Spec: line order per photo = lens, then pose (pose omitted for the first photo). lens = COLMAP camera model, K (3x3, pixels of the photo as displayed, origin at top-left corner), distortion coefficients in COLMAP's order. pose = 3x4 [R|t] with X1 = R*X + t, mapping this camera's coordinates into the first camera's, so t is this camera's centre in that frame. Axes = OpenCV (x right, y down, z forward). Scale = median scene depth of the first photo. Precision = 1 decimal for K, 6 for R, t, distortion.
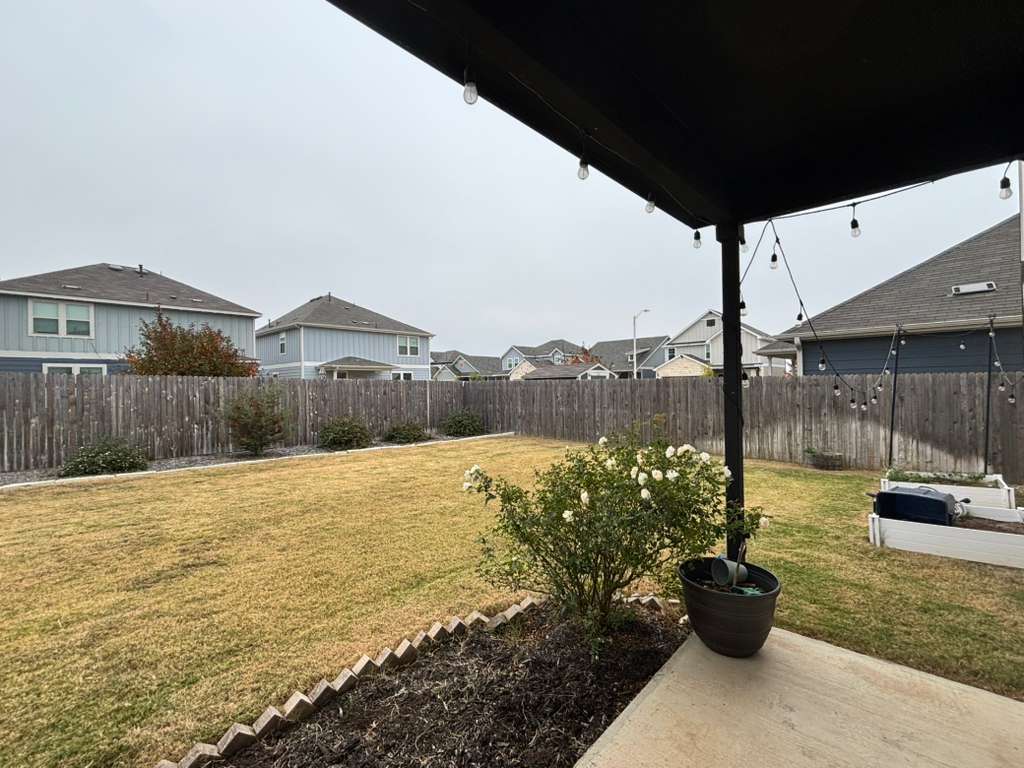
lens RADIAL K [[412.0, 0, 525.7], [0, 412.0, 384.0], [0, 0, 1]] dist [-0.000026, 0.000281]
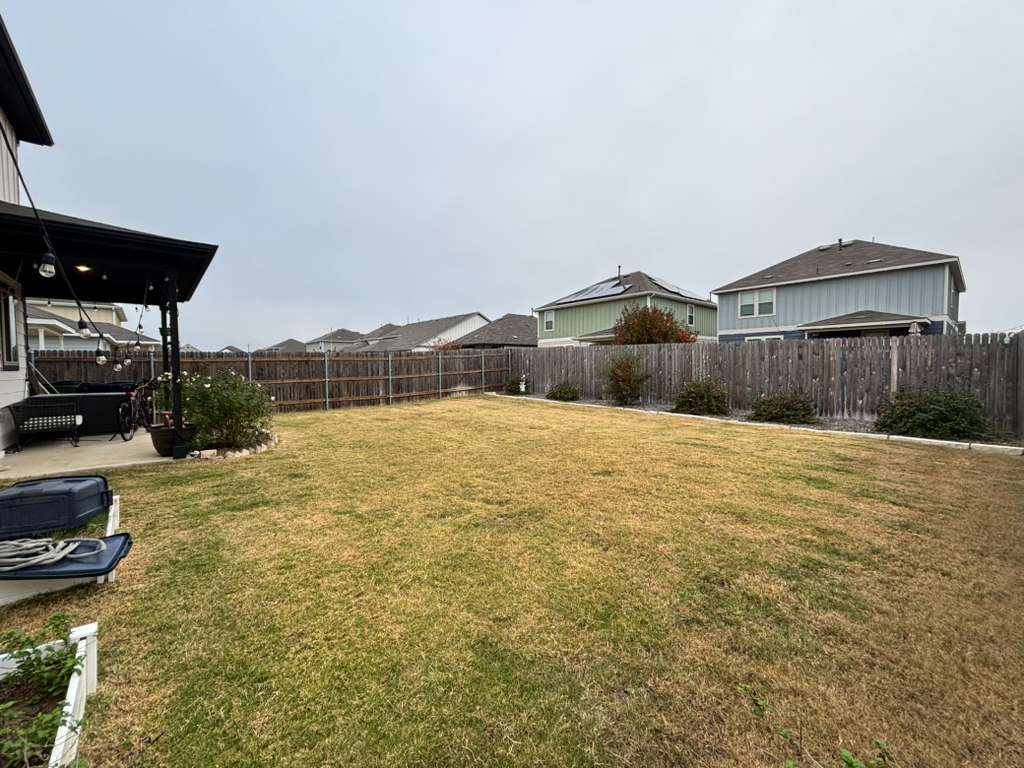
lens RADIAL K [[412.0, 0, 525.7], [0, 412.0, 384.0], [0, 0, 1]] dist [-0.000026, 0.000281]
pose [[-0.077014, 0.064218, -0.994960, 0.326927], [0.024859, 0.997737, 0.062473, 0.005869], [0.996720, -0.019922, -0.078437, 0.348028]]
